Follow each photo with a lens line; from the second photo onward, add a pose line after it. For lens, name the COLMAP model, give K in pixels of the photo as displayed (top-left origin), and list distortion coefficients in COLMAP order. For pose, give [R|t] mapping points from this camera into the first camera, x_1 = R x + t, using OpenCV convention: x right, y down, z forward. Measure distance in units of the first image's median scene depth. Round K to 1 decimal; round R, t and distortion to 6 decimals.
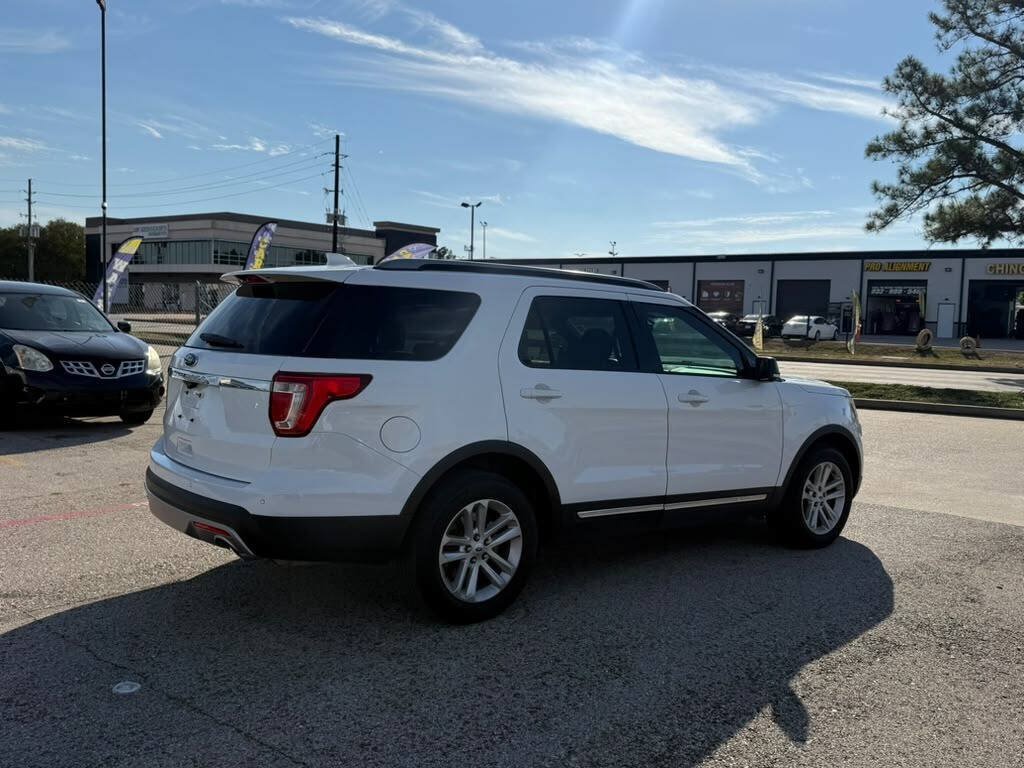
lens RADIAL K [[866.2, 0, 524.2], [0, 866.2, 399.4], [0, 0, 1]] dist [0.129271, -0.237898]
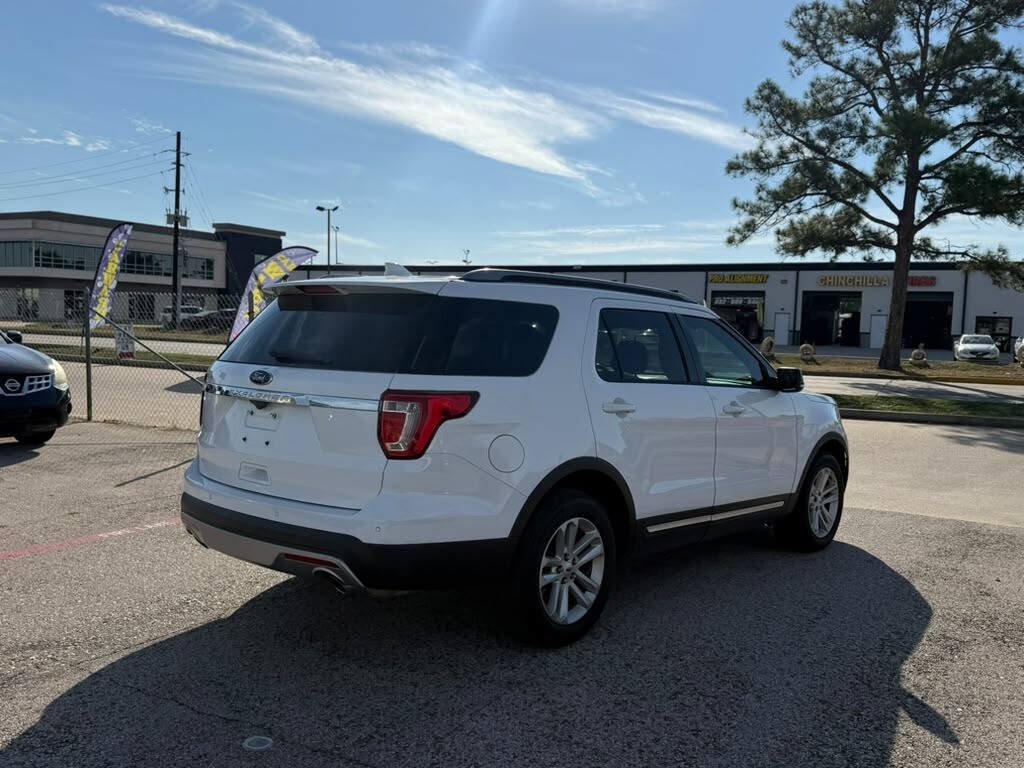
lens RADIAL K [[869.4, 0, 524.8], [0, 869.4, 403.6], [0, 0, 1]] dist [0.103012, -0.178823]
pose [[0.984545, -0.015173, 0.174476, -0.050798], [0.015841, 0.999872, -0.002437, -0.002106], [-0.174416, 0.005163, 0.984658, 0.009224]]
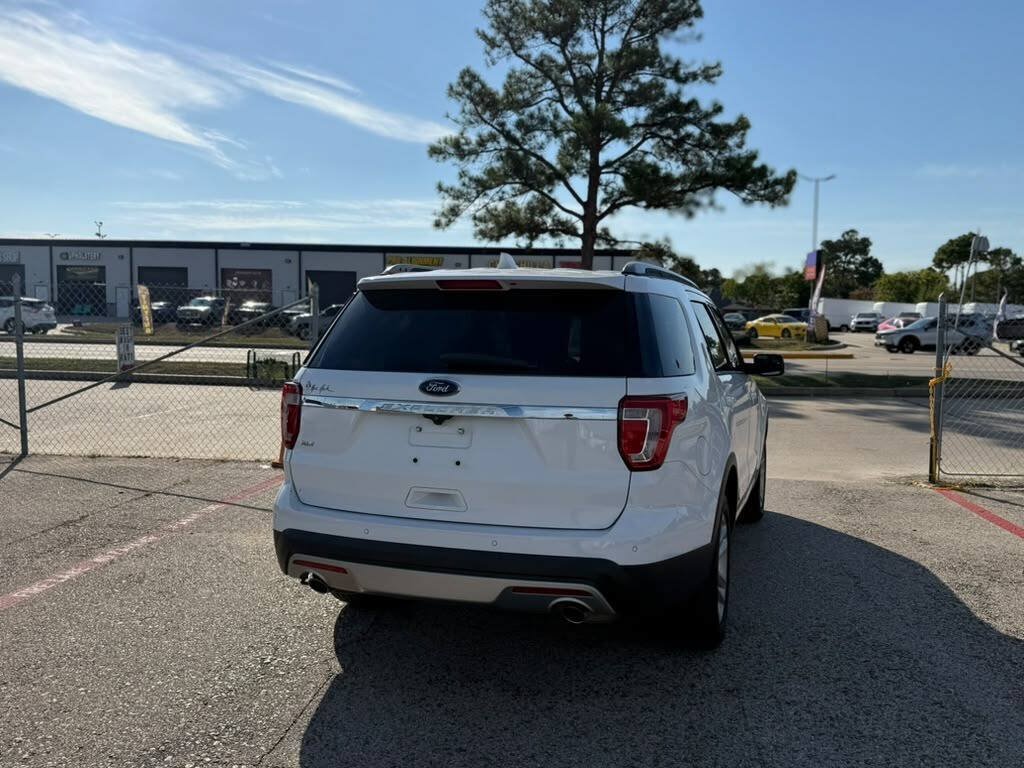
lens RADIAL K [[863.0, 0, 523.5], [0, 863.0, 404.0], [0, 0, 1]] dist [0.161595, -0.321488]
pose [[0.842537, -0.068732, 0.534235, -0.139149], [0.059016, 0.997634, 0.035276, -0.010193], [-0.535396, 0.001807, 0.844599, 0.056654]]
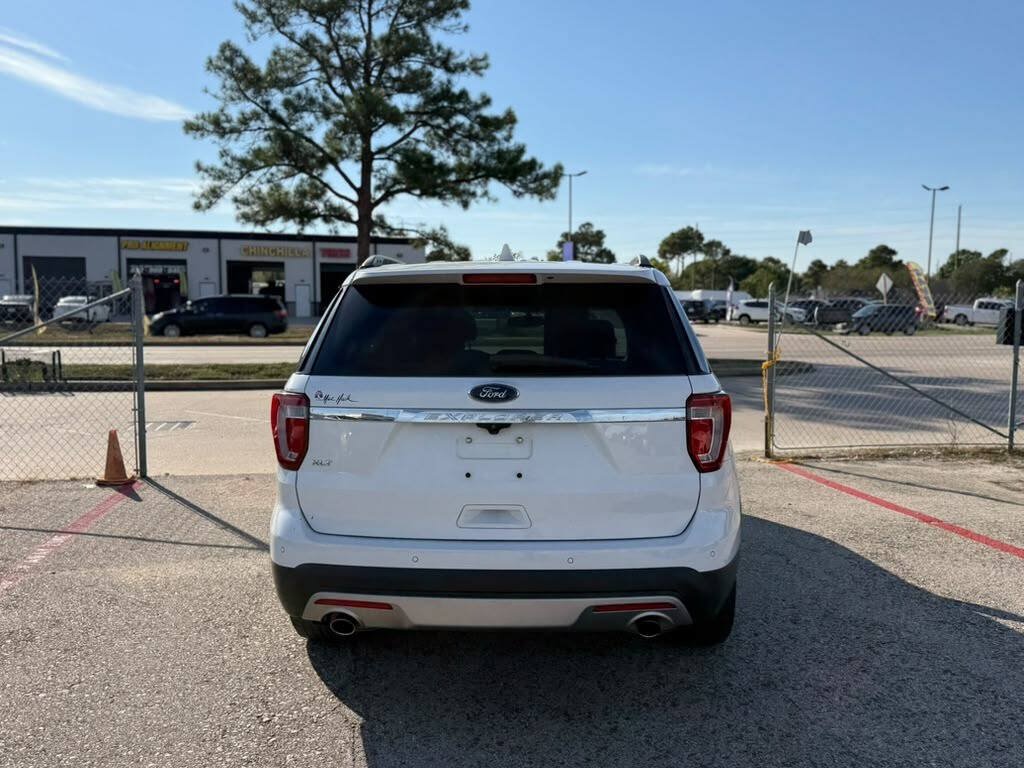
lens RADIAL K [[862.8, 0, 522.4], [0, 862.8, 393.4], [0, 0, 1]] dist [0.155881, -0.313570]
pose [[0.659074, -0.099345, 0.745488, -0.168744], [0.085107, 0.994722, 0.057317, -0.015847], [-0.747247, 0.025670, 0.664050, 0.097553]]
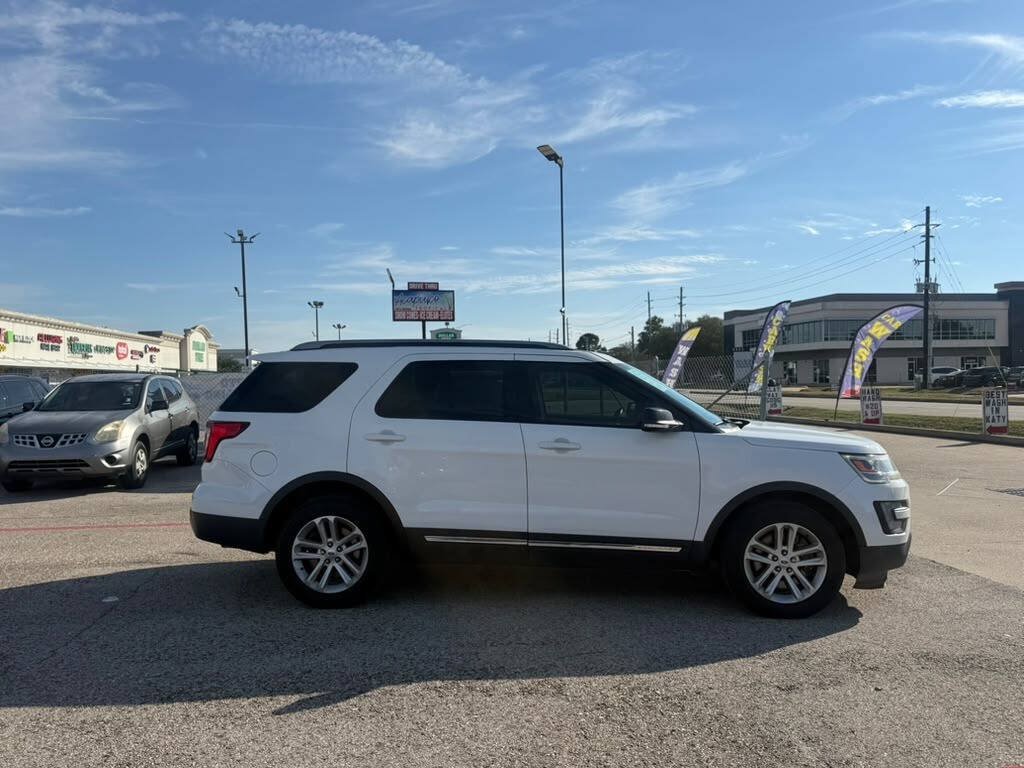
lens RADIAL K [[784.2, 0, 522.3], [0, 784.2, 389.6], [0, 0, 1]] dist [0.122361, -0.216453]
pose [[0.736620, -0.035778, -0.675360, 0.189652], [-0.027604, 0.996177, -0.082881, 0.002631], [0.675743, 0.079695, 0.732817, 0.053689]]
